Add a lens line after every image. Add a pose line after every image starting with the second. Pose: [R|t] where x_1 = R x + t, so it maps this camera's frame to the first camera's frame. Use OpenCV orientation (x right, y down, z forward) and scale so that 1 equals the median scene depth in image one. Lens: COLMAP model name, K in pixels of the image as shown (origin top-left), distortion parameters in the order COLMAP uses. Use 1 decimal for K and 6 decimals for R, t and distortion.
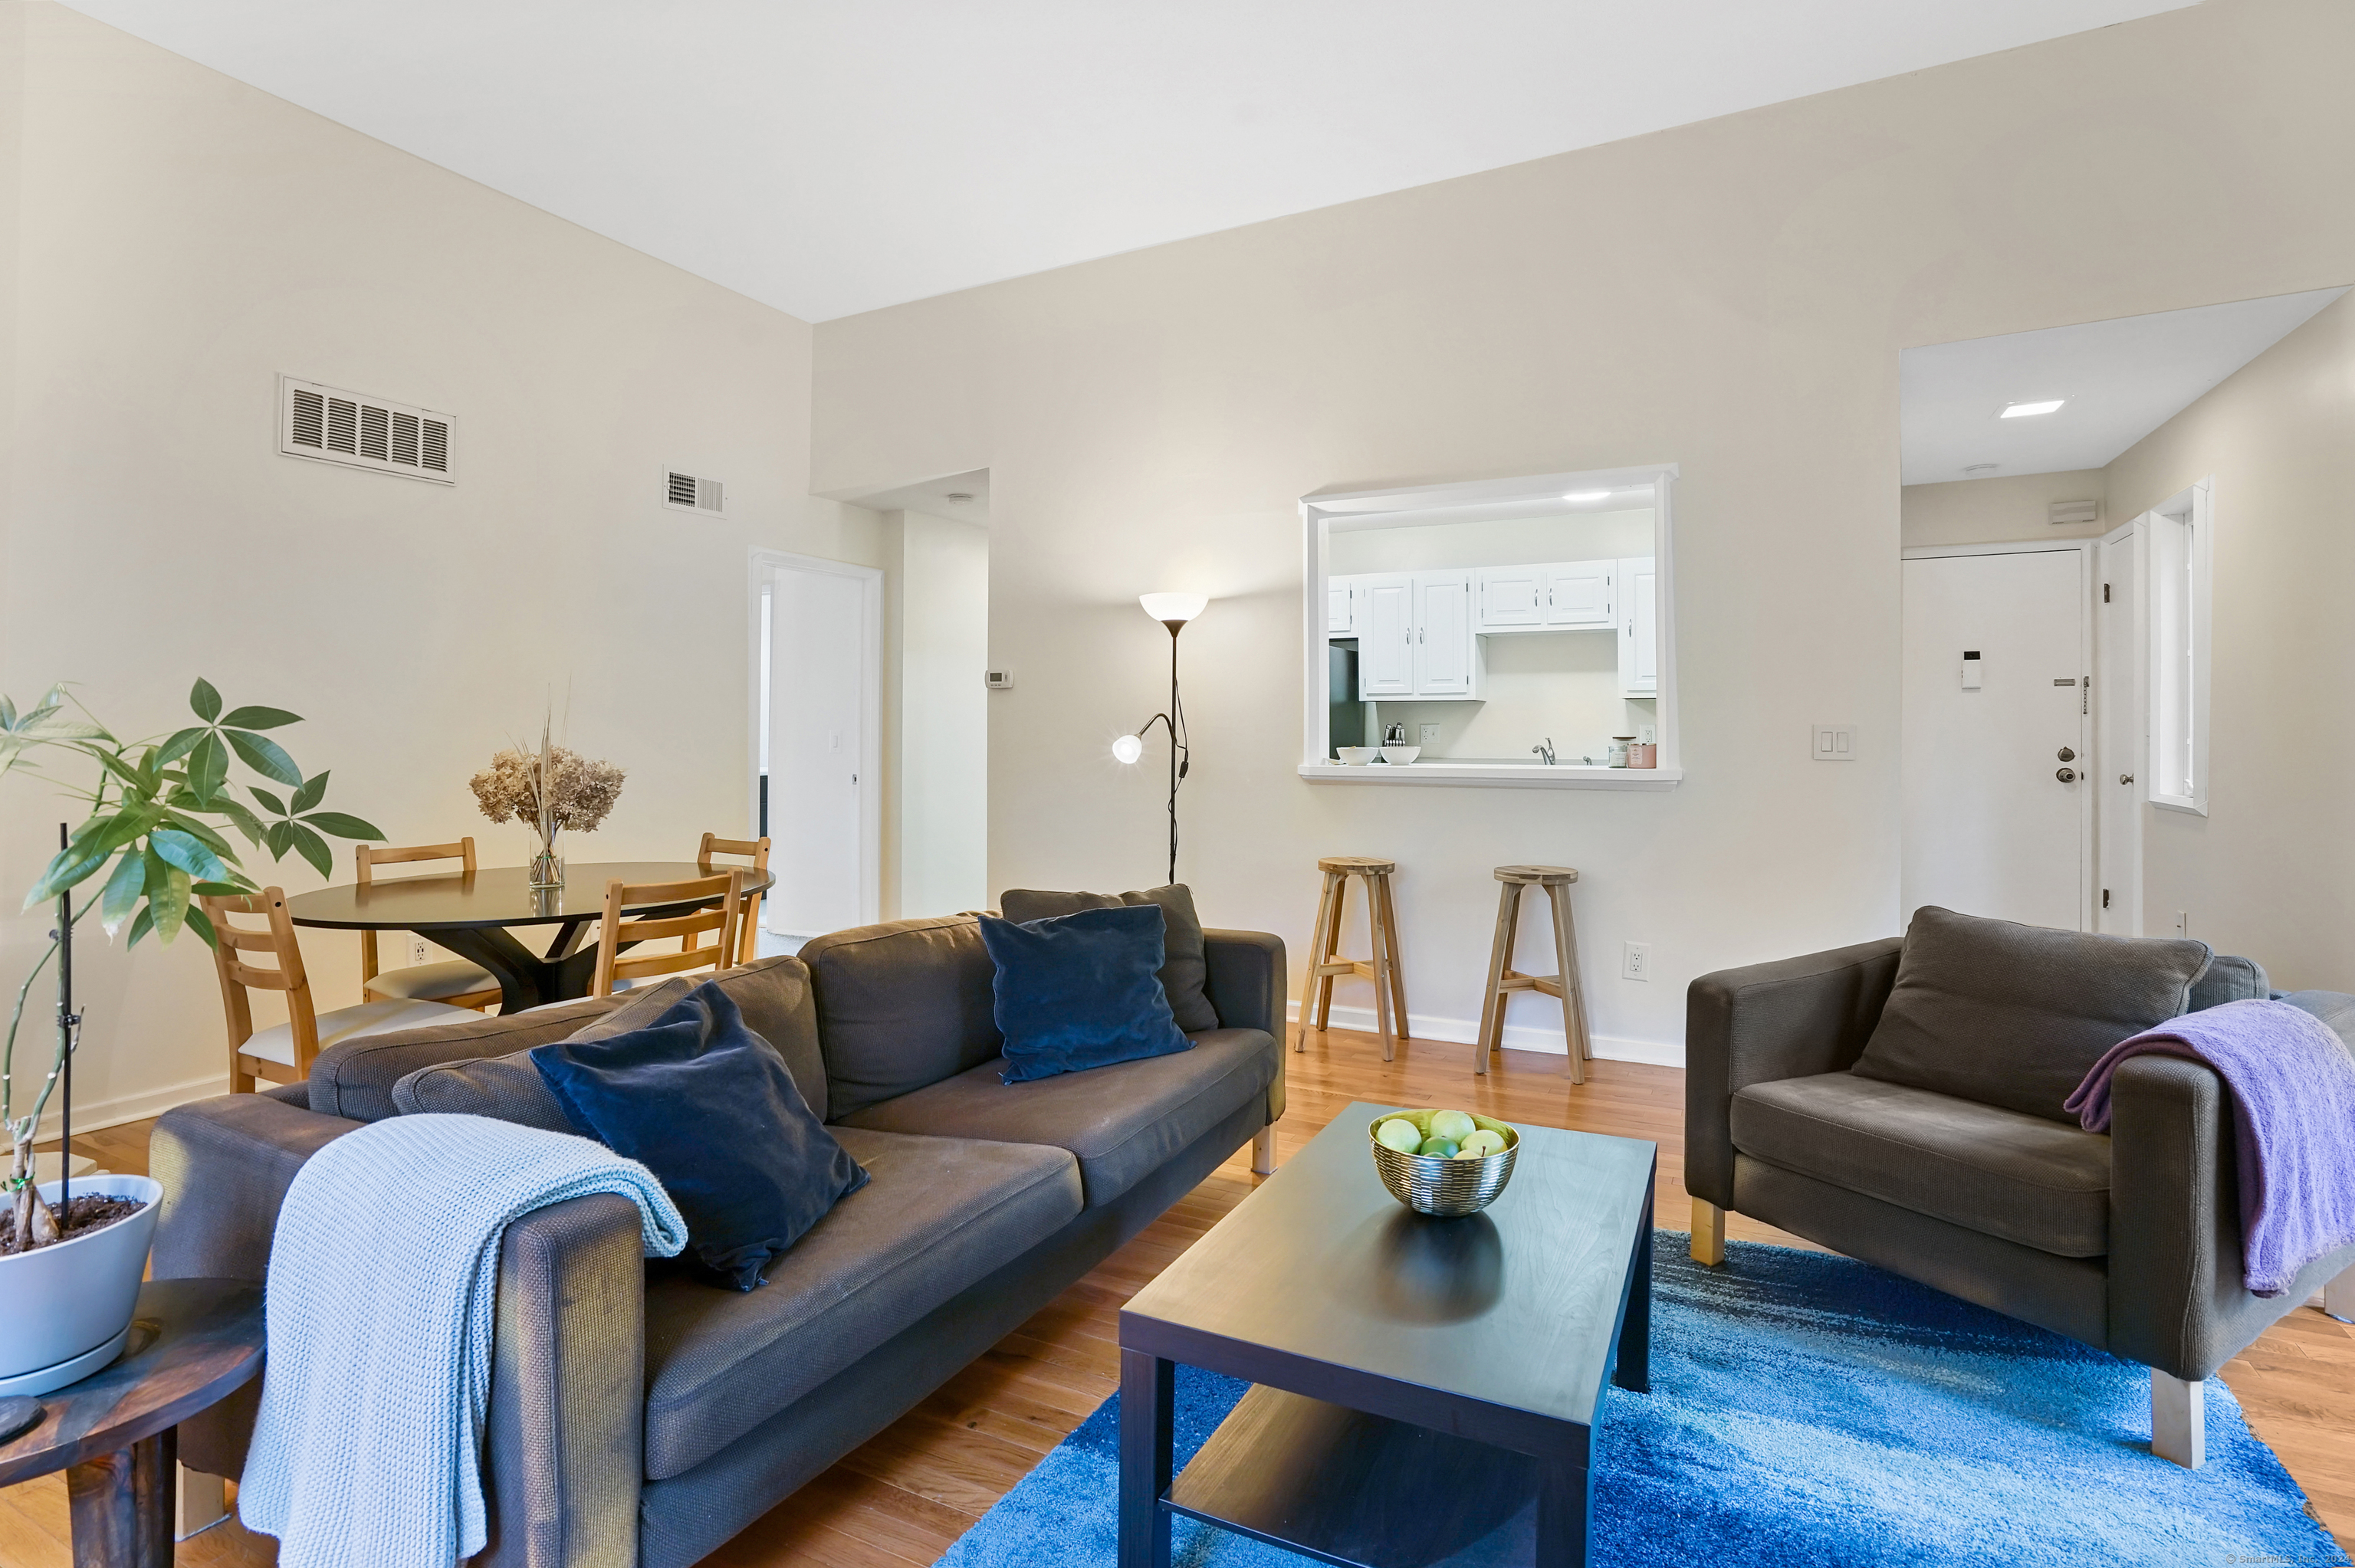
lens RADIAL K [[1123.0, 0, 1170.9], [0, 1123.0, 740.0], [0, 0, 1]] dist [-0.018505, 0.000200]
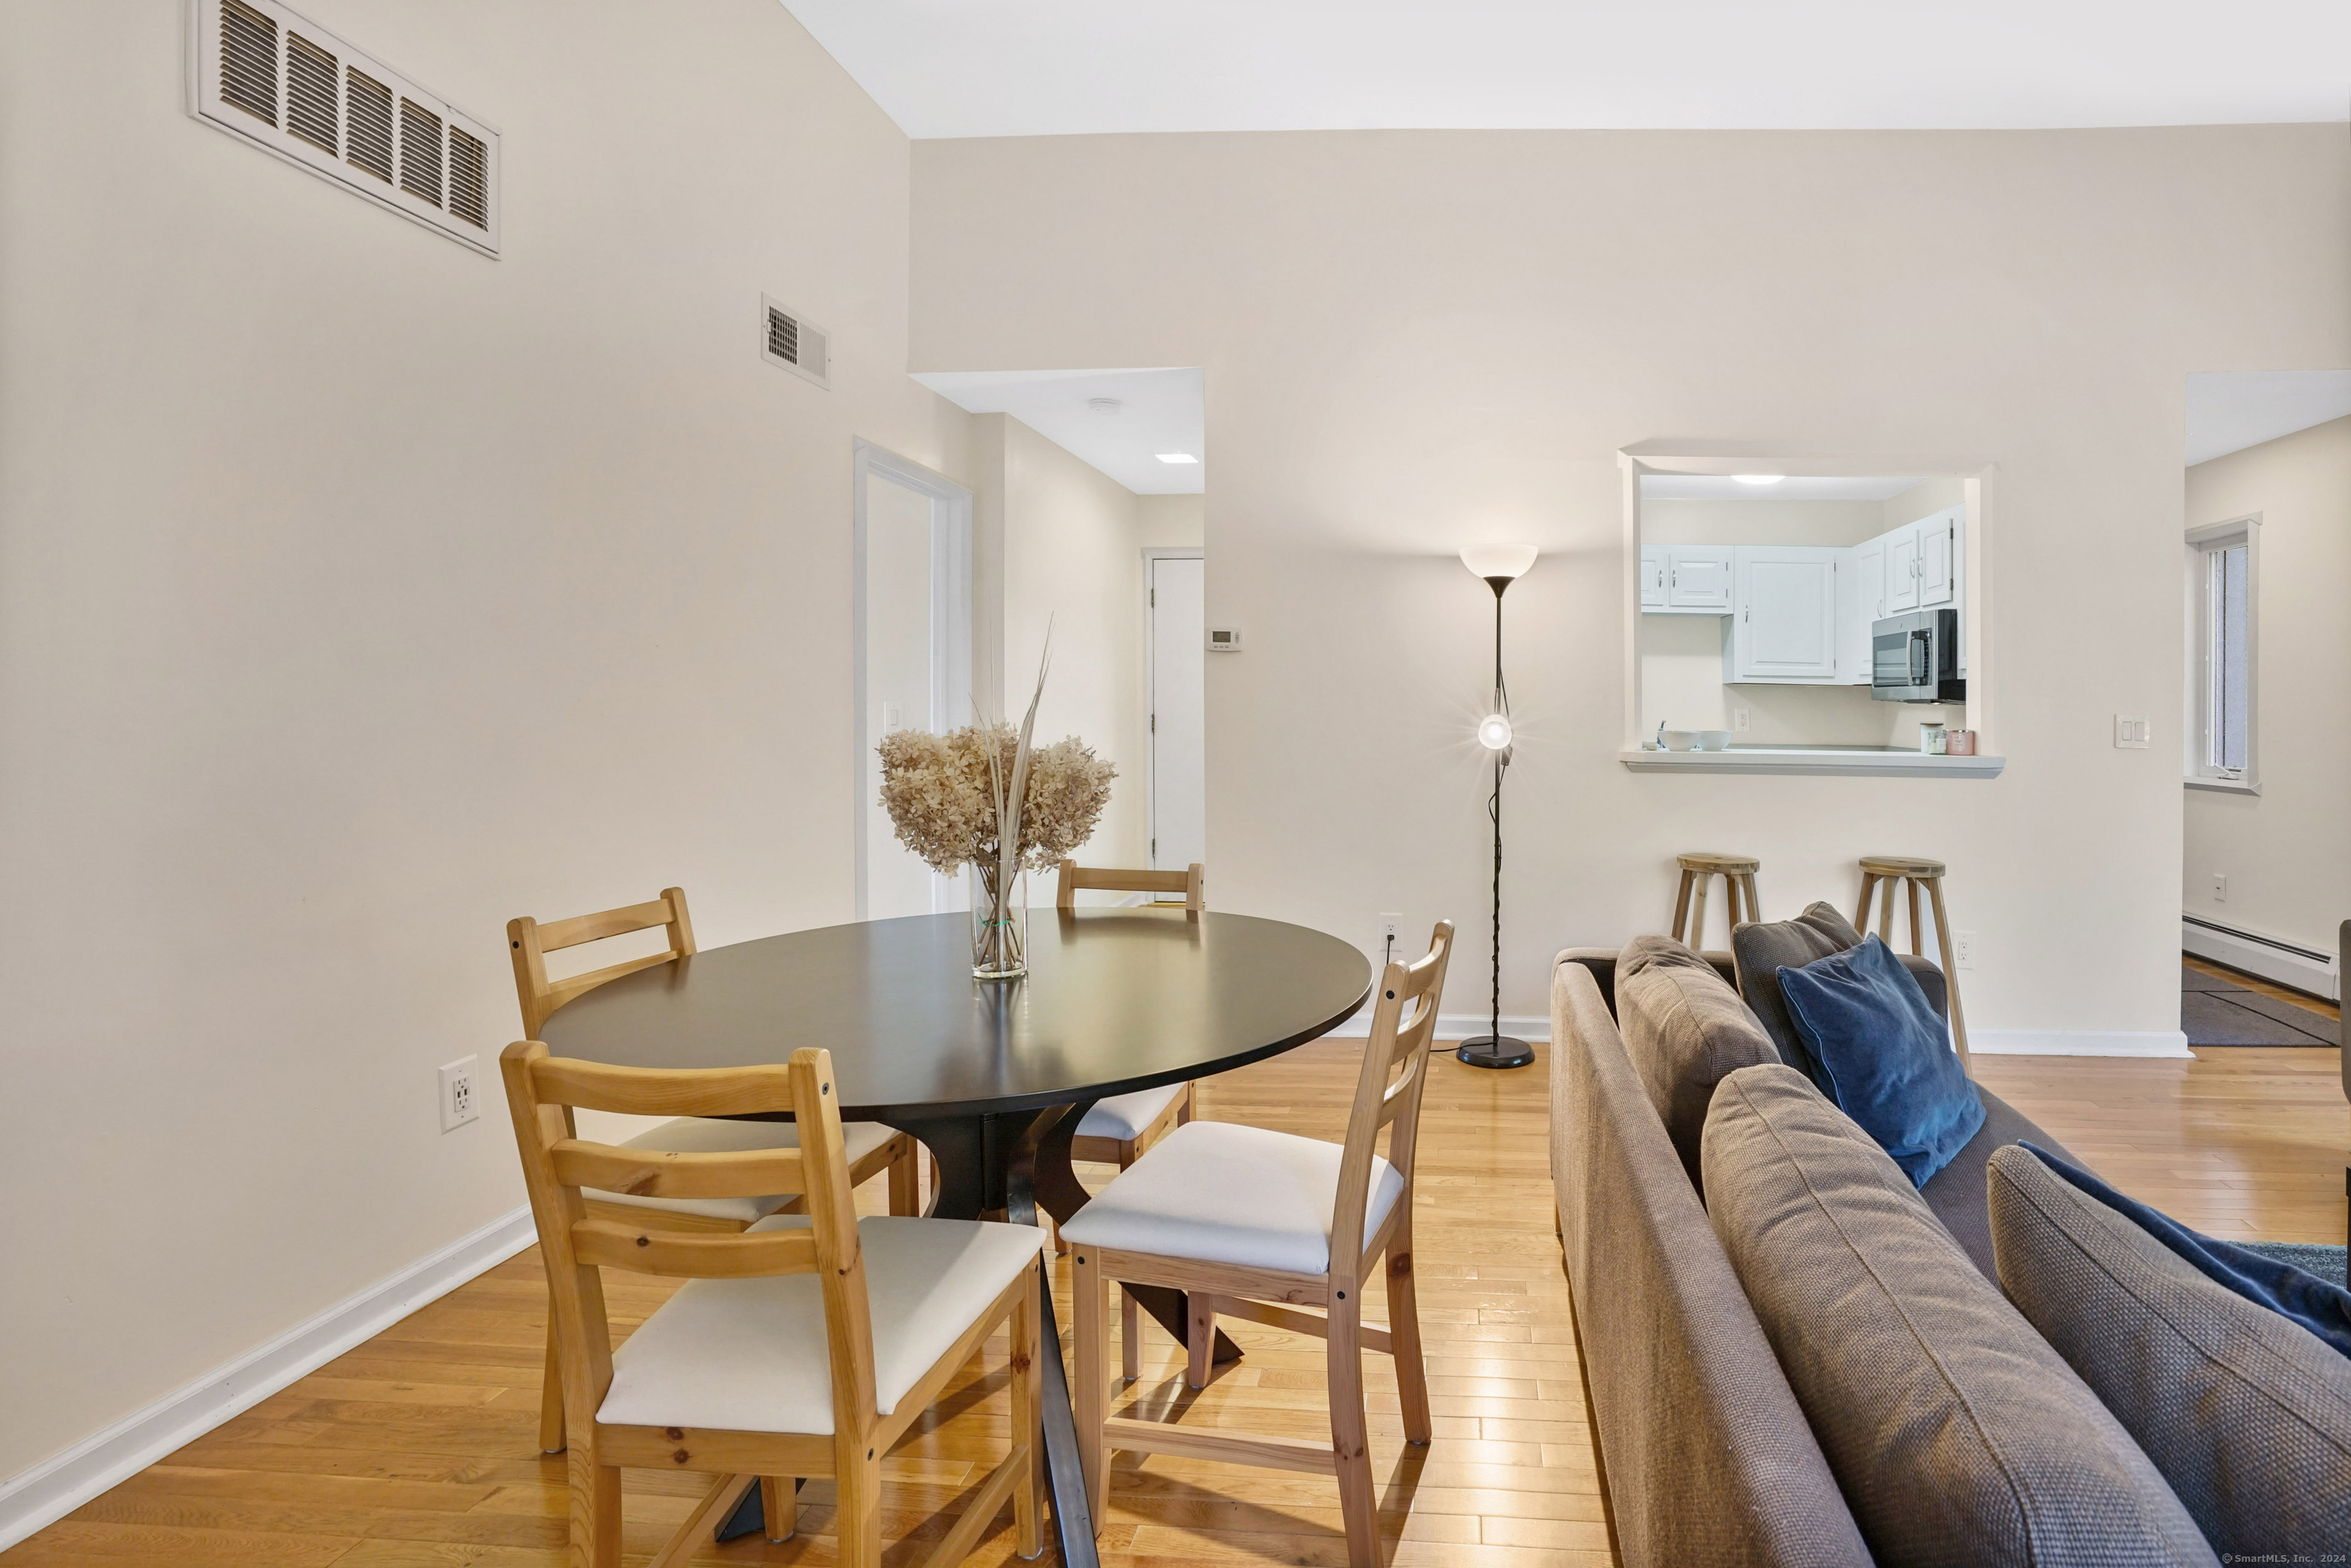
lens RADIAL K [[1119.8, 0, 1368.7], [0, 1119.8, 737.2], [0, 0, 1]] dist [-0.037771, 0.014723]
pose [[0.907300, 0.002781, 0.420475, -0.509971], [-0.009077, 0.999875, 0.012973, 0.001982], [-0.420386, -0.015587, 0.907212, 0.330868]]
